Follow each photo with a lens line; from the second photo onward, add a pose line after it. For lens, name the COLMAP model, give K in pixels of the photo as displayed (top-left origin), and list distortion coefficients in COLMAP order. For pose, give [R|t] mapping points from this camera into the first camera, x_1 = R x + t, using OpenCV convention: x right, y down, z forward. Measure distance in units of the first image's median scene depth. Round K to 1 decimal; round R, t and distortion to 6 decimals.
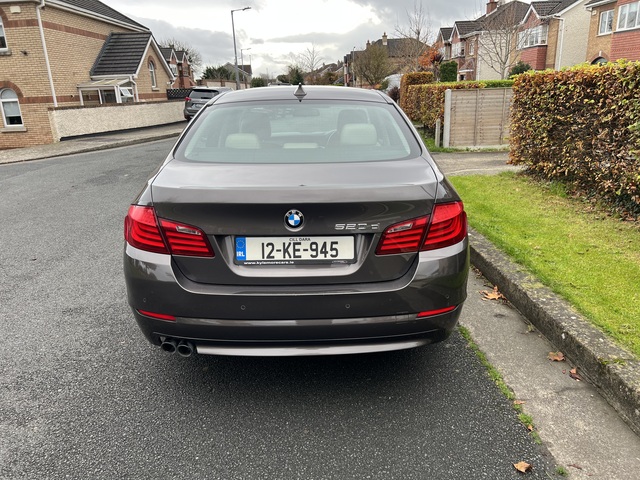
lens RADIAL K [[482.2, 0, 315.2], [0, 482.2, 242.3], [0, 0, 1]] dist [0.019105, -0.009877]
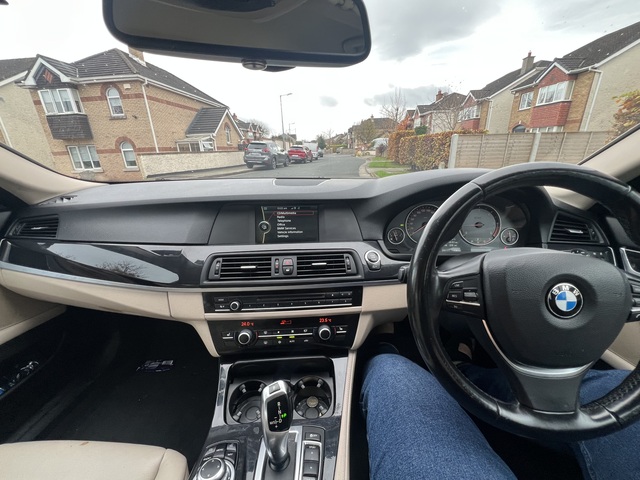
lens RADIAL K [[254.9, 0, 317.7], [0, 254.9, 240.6], [0, 0, 1]] dist [-0.005435, 0.001178]
pose [[0.998746, 0.020816, -0.045527, -0.001018], [-0.019035, 0.999050, 0.039206, -0.045412], [0.046300, -0.038290, 0.998193, 0.195358]]
